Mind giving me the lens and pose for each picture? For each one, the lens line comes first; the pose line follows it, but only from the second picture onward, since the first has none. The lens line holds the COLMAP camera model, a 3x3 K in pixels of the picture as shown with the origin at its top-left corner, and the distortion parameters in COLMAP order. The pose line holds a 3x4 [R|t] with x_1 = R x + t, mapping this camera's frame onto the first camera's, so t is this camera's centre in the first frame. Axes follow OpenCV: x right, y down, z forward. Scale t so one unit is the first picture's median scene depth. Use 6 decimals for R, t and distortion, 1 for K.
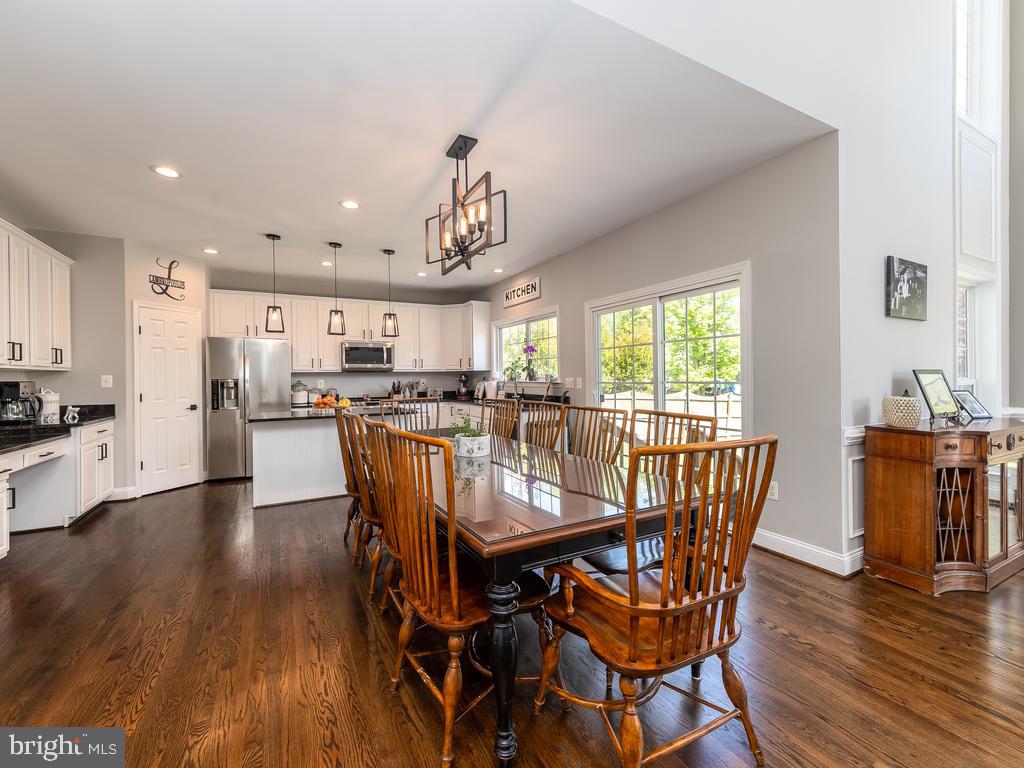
lens RADIAL K [[417.2, 0, 494.3], [0, 417.2, 378.5], [0, 0, 1]] dist [0.005552, -0.001755]
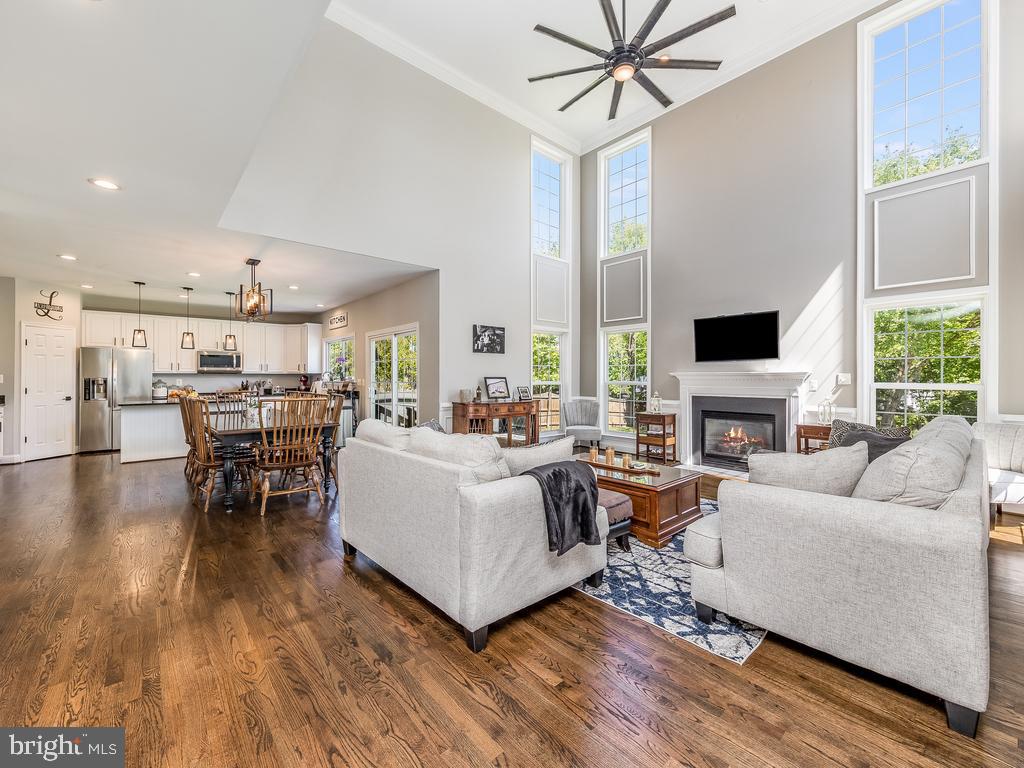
lens RADIAL K [[417.2, 0, 499.4], [0, 417.2, 375.0], [0, 0, 1]] dist [0.005552, -0.001755]
pose [[0.973130, 0.011586, 0.229963, 0.311193], [-0.009180, 0.999891, -0.011527, -0.004308], [-0.230071, 0.009107, 0.973131, -0.608749]]
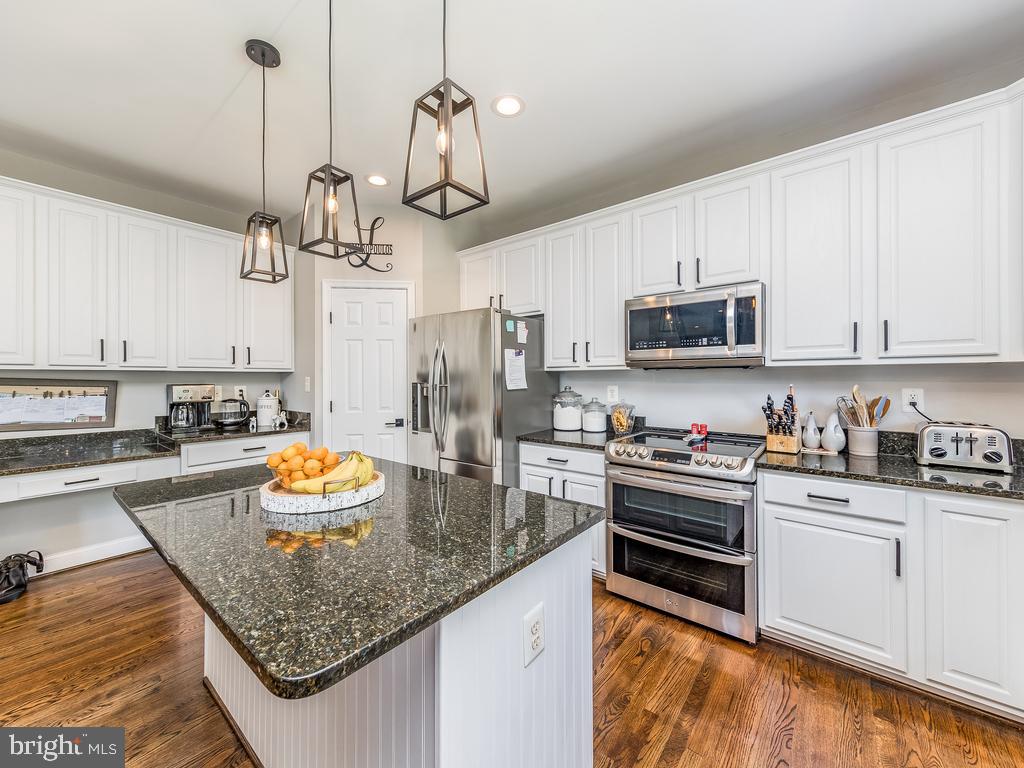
lens RADIAL K [[396.4, 0, 511.7], [0, 396.4, 379.5], [0, 0, 1]] dist [0.001312, 0.000941]
pose [[0.401759, 0.013385, -0.915648, -0.039814], [-0.003185, 0.999908, 0.013220, -0.011405], [0.915740, -0.002395, 0.401764, 0.843612]]
